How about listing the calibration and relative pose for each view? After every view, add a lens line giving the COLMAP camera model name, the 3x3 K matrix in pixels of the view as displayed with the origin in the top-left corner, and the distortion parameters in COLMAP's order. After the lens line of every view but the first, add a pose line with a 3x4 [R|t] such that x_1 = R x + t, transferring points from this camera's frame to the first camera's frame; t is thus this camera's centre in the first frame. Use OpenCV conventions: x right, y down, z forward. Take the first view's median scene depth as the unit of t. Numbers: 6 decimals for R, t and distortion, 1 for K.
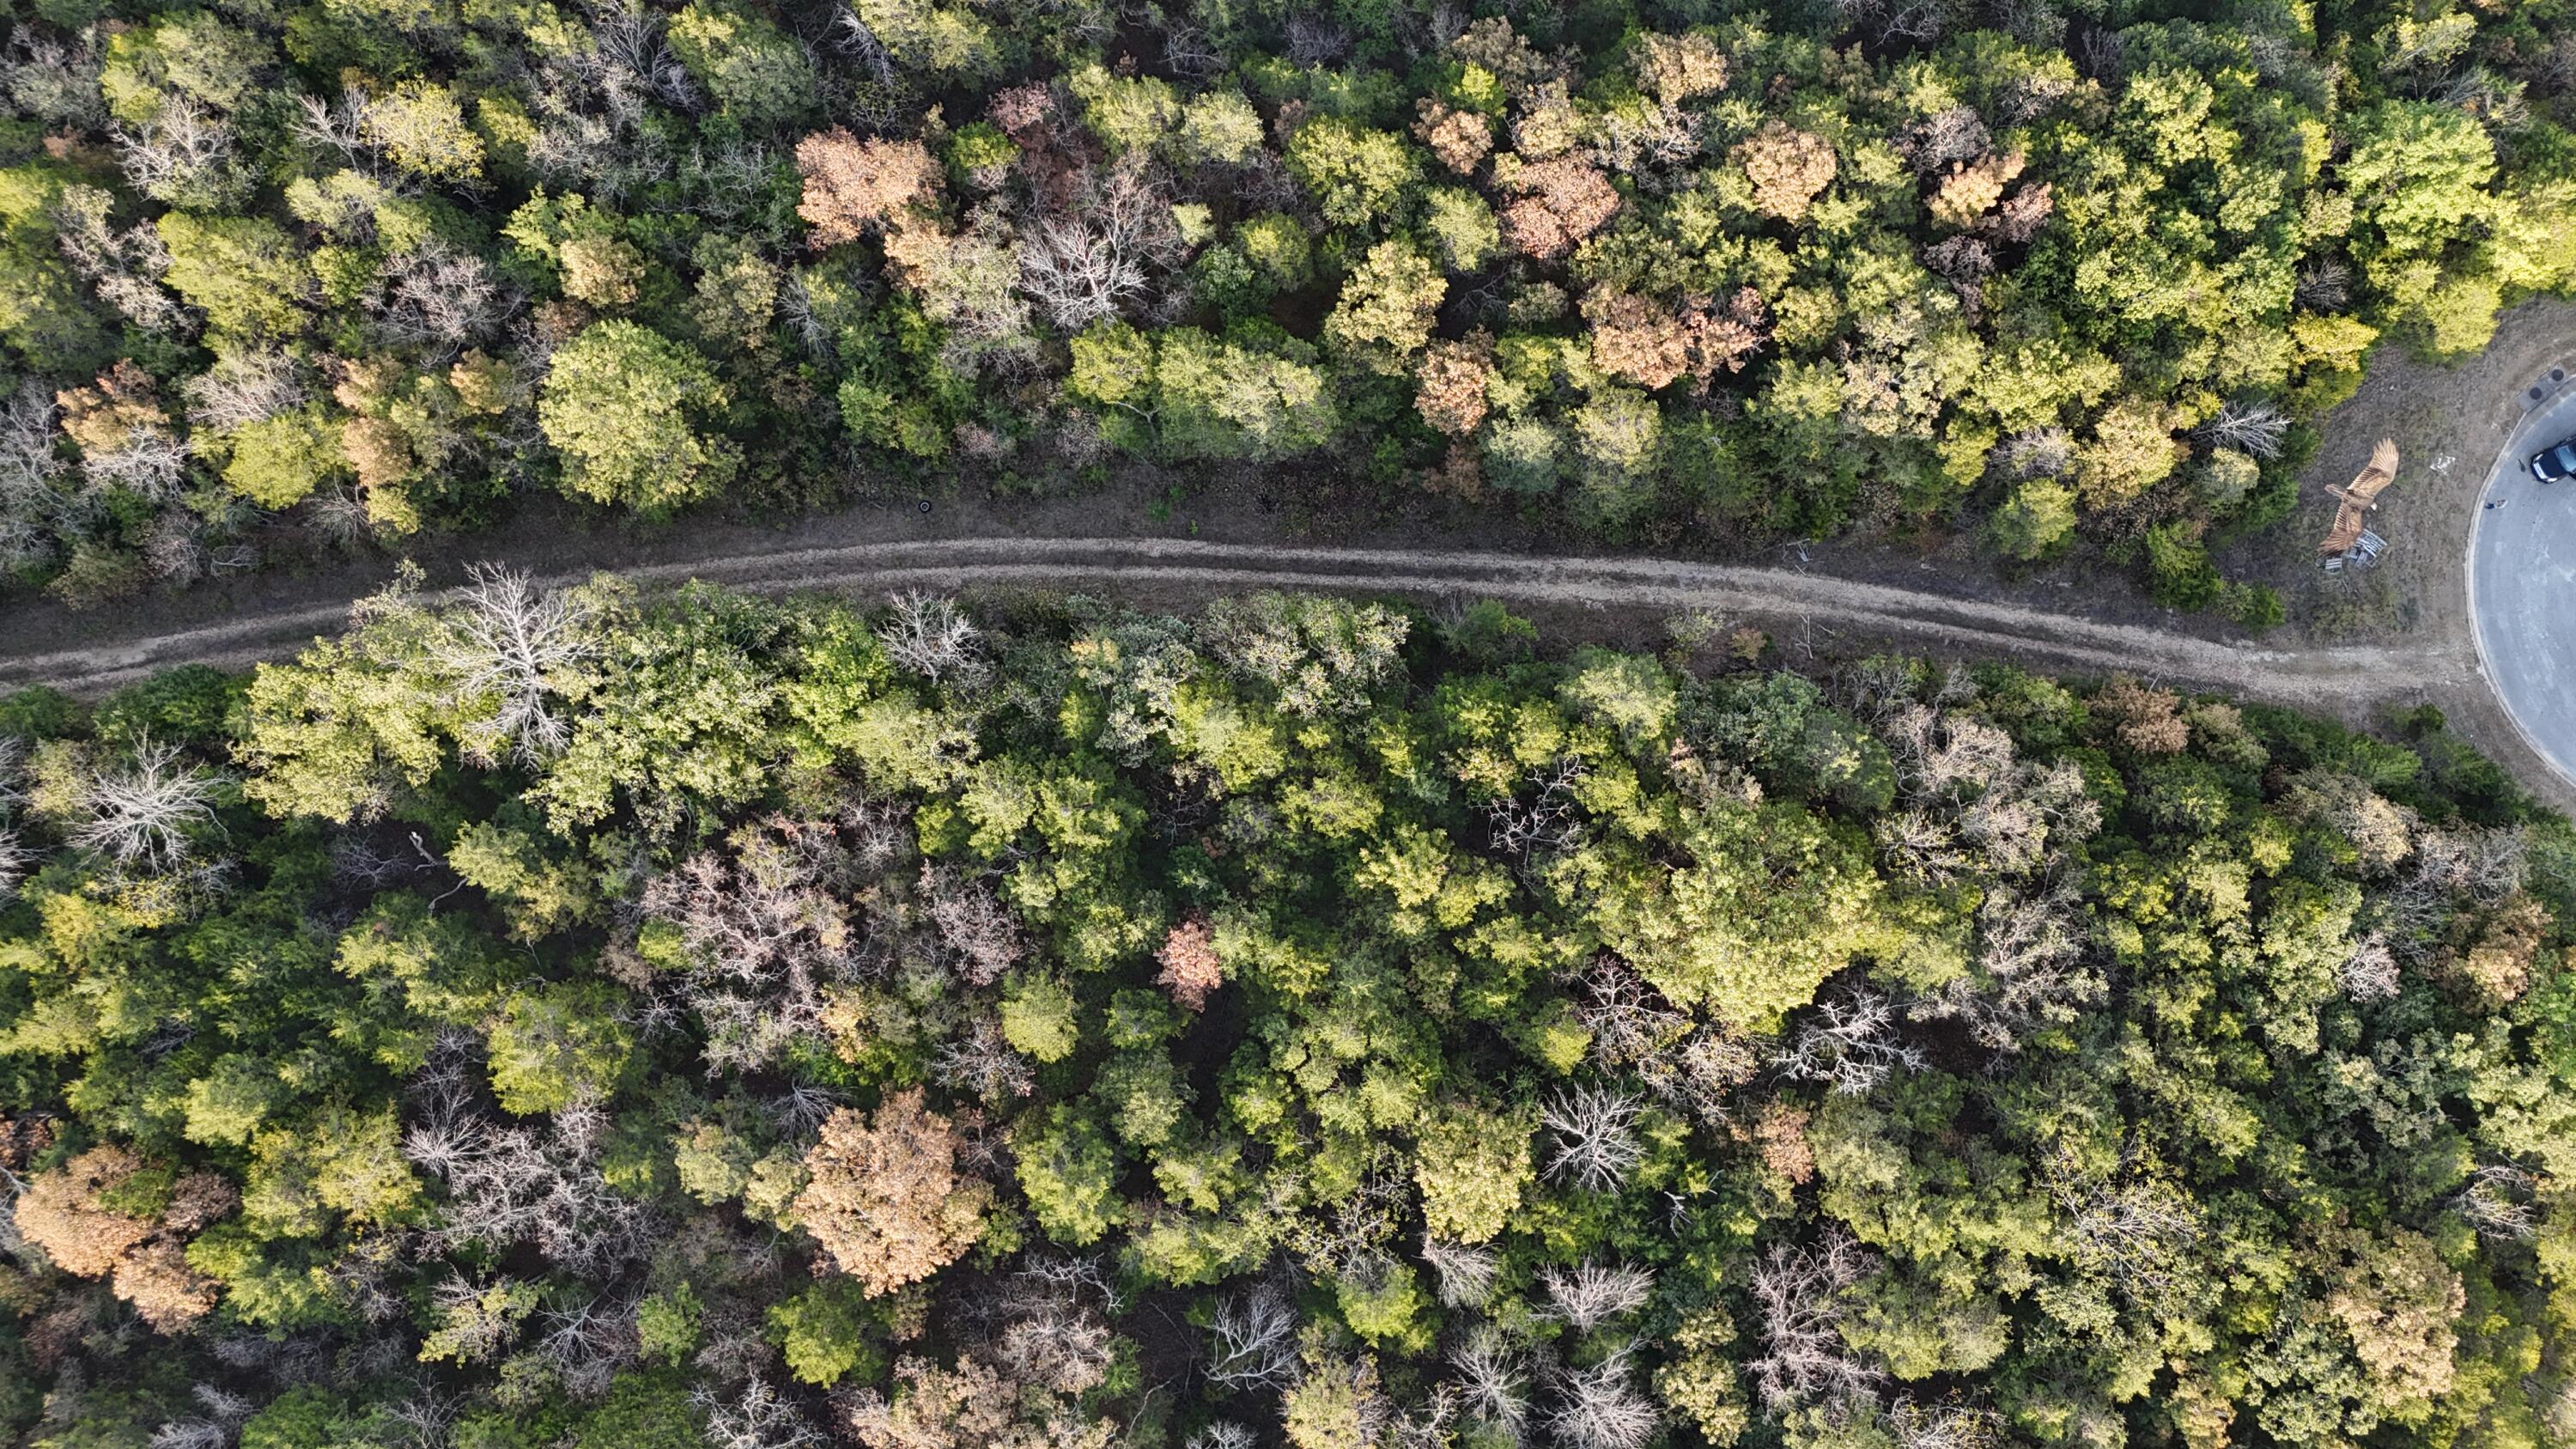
lens RADIAL K [[1898.9, 0, 1292.1], [0, 1898.9, 722.2], [0, 0, 1]] dist [0.065595, -0.063319]
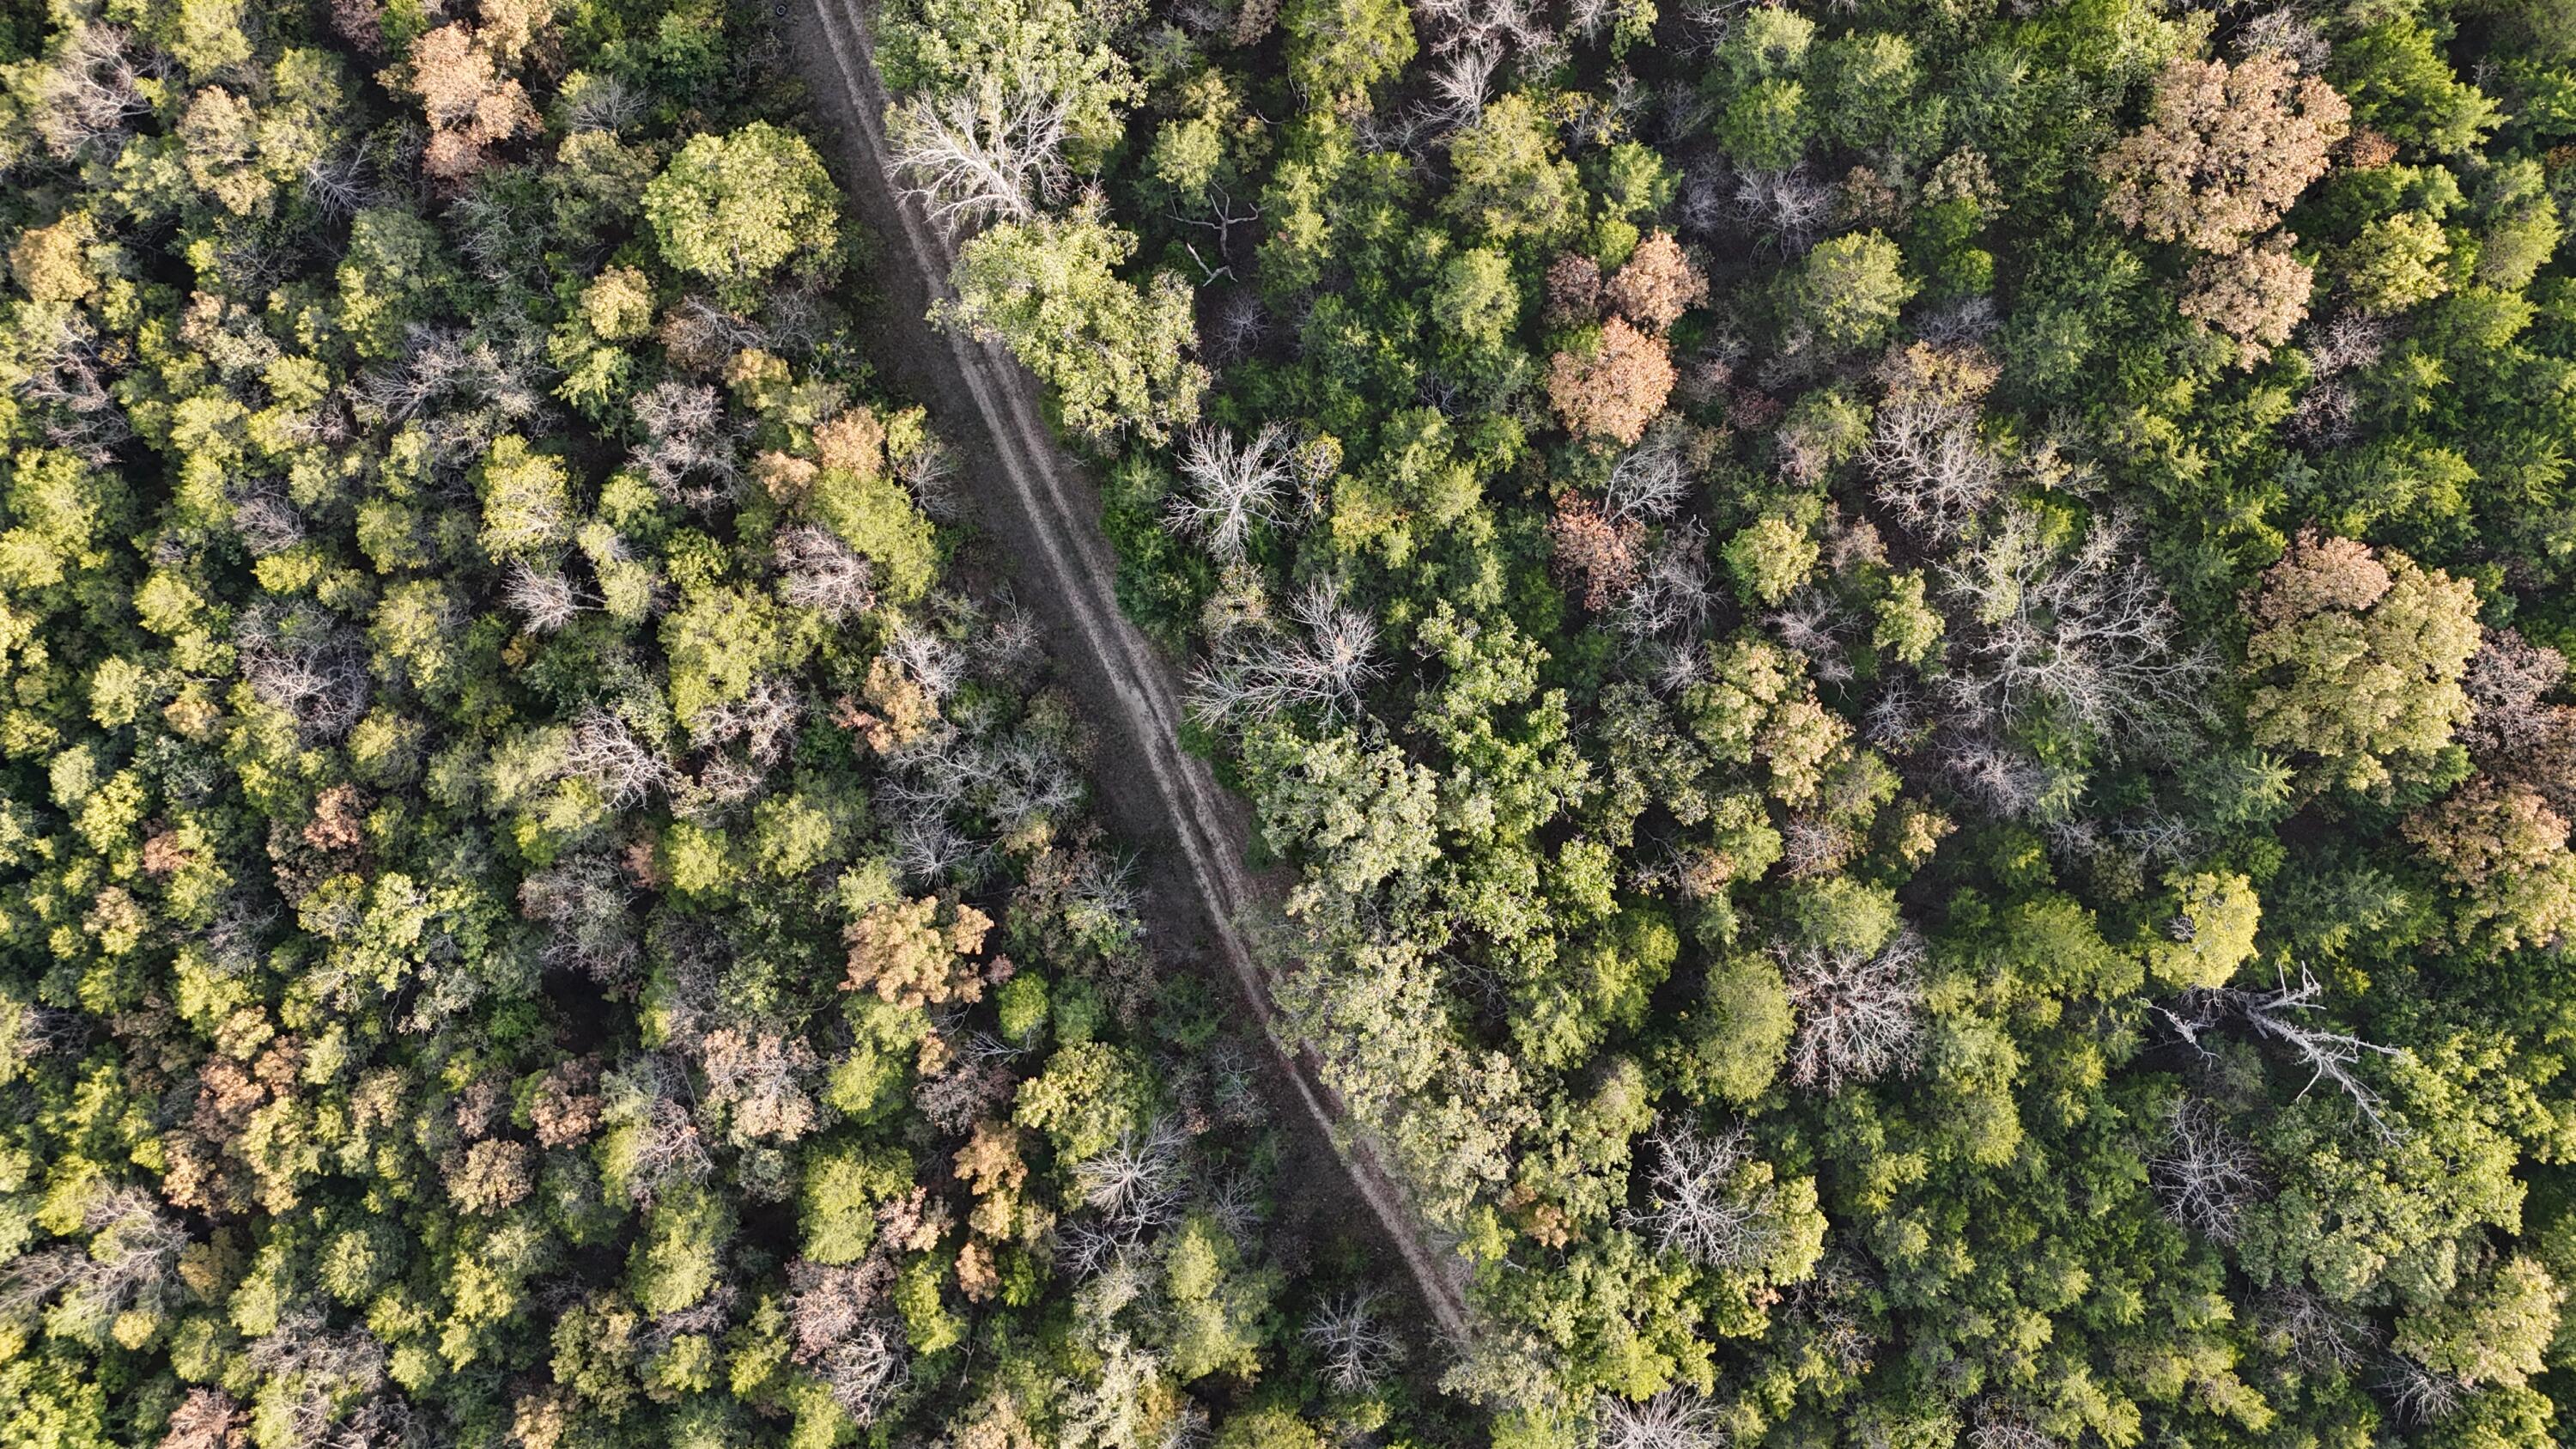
lens RADIAL K [[1898.9, 0, 1292.1], [0, 1898.9, 722.2], [0, 0, 1]] dist [0.065595, -0.063319]
pose [[-0.272602, -0.962040, 0.012919, -0.731508], [0.961738, -0.272086, 0.032077, 0.009668], [-0.027344, 0.021169, 0.999402, 0.003729]]
